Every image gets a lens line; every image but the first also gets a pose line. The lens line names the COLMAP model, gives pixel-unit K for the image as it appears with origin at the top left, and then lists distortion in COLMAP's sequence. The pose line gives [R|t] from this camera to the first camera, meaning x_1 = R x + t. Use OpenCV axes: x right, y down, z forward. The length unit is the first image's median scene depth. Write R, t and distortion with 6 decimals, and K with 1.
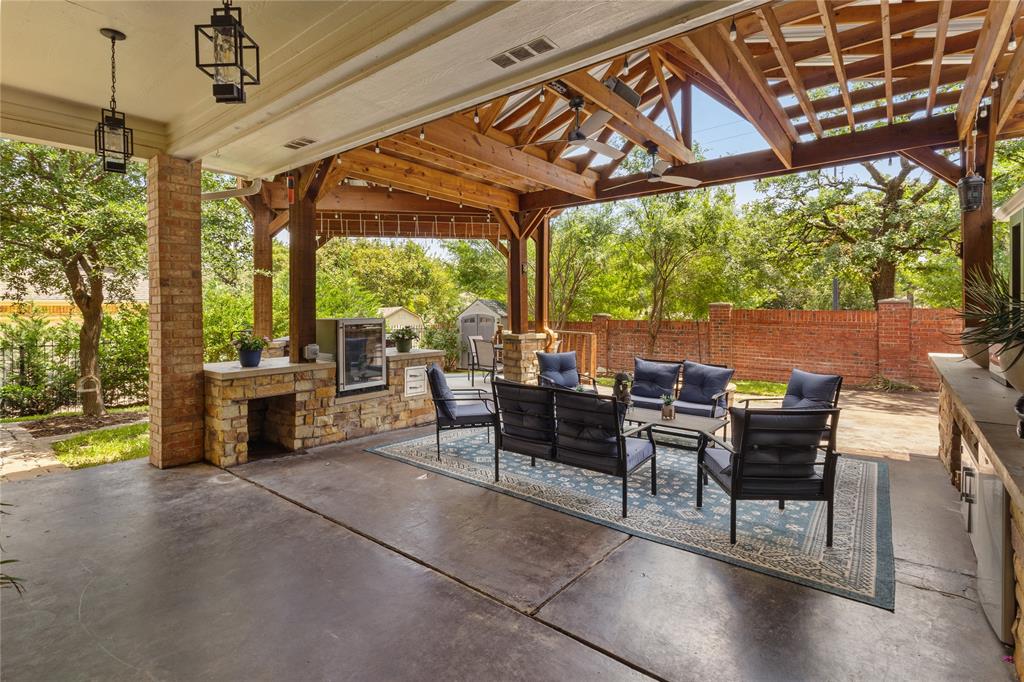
lens RADIAL K [[483.2, 0, 516.6], [0, 483.2, 314.4], [0, 0, 1]] dist [0.005599, 0.000587]
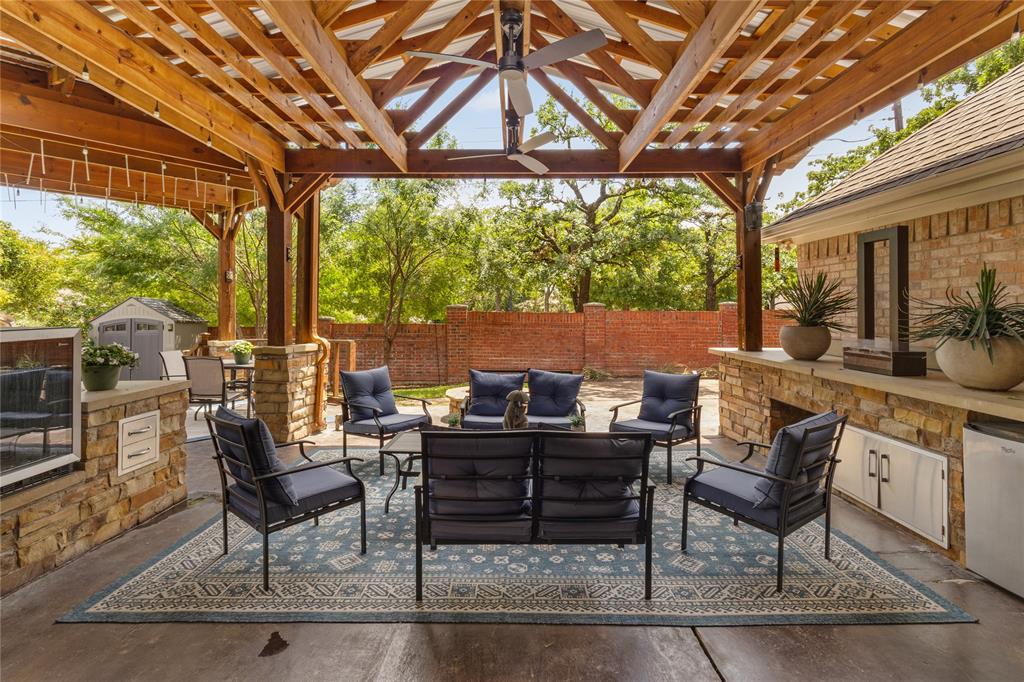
lens RADIAL K [[483.2, 0, 511.8], [0, 483.2, 308.7], [0, 0, 1]] dist [0.005599, 0.000587]
pose [[0.789432, 0.004482, 0.613821, -0.214978], [0.006358, 0.999860, -0.015478, -0.000484], [-0.613805, 0.016122, 0.789293, 0.312224]]
